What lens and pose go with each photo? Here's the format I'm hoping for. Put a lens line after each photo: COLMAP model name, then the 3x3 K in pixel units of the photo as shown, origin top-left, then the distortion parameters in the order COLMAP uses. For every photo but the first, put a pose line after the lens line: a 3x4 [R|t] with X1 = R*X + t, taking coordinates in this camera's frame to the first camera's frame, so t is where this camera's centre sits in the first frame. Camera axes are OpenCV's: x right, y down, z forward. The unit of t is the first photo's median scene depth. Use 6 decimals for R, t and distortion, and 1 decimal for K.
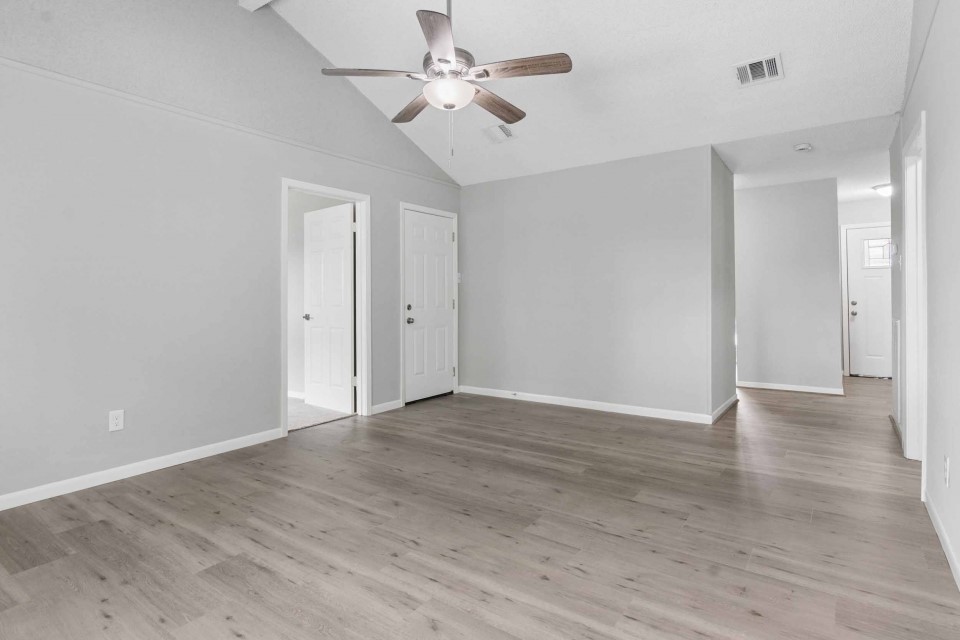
lens RADIAL K [[520.6, 0, 481.4], [0, 520.6, 297.1], [0, 0, 1]] dist [0.002524, 0.000584]
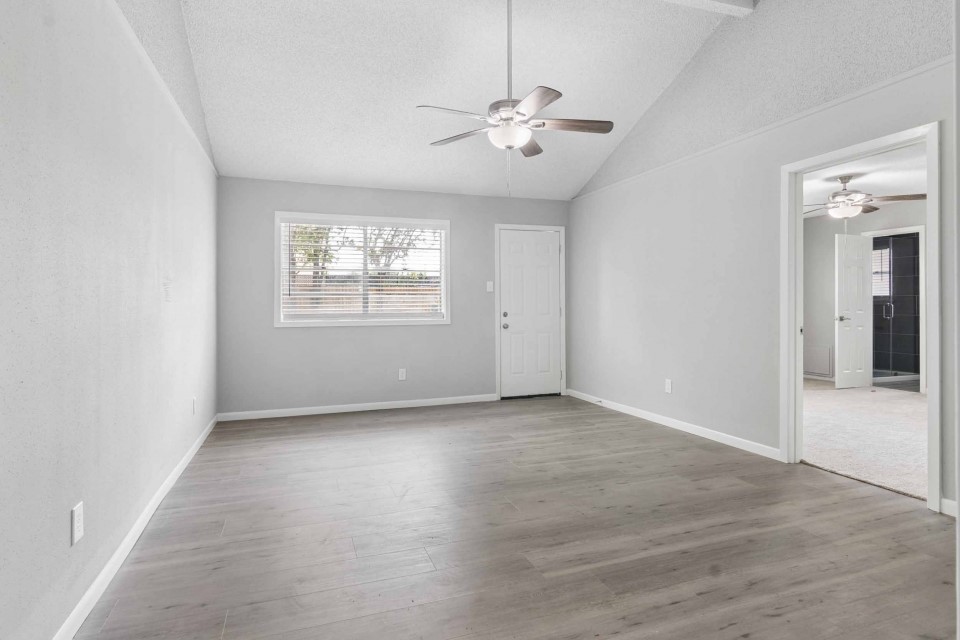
lens RADIAL K [[504.1, 0, 479.6], [0, 504.1, 309.5], [0, 0, 1]] dist [0.002382, -0.000011]
pose [[-0.572878, 0.019656, -0.819405, 0.888654], [0.012473, 0.999806, 0.015263, -0.018710], [0.819546, -0.001477, -0.573012, 1.510752]]
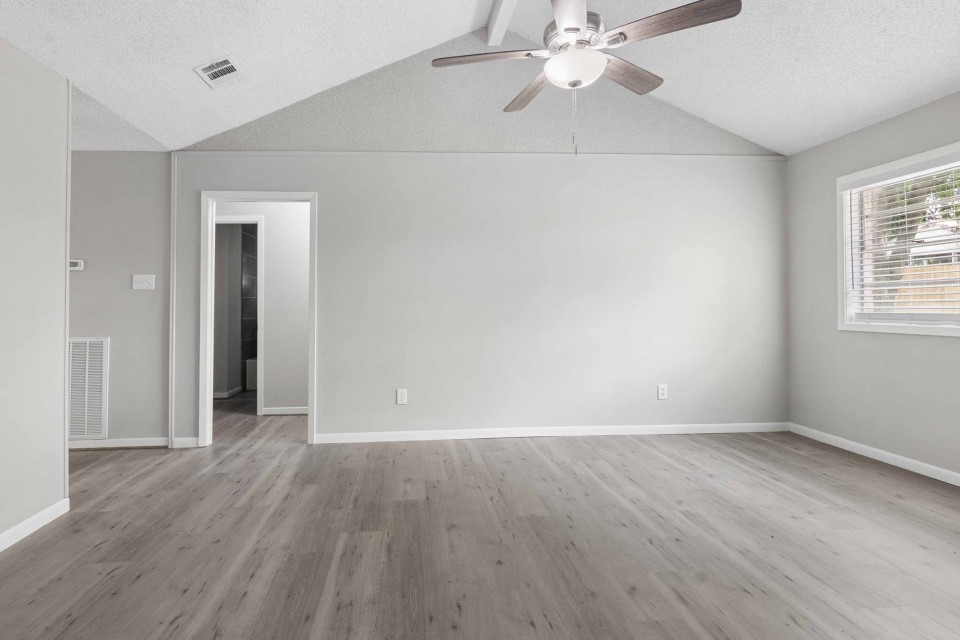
lens RADIAL K [[494.0, 0, 428.4], [0, 494.0, 297.0], [0, 0, 1]] dist [-0.002060, -0.000437]
pose [[-0.618803, 0.032503, 0.784874, -0.521425], [0.013998, 0.999441, -0.030352, -0.001415], [-0.785421, -0.007795, -0.618912, 1.586400]]
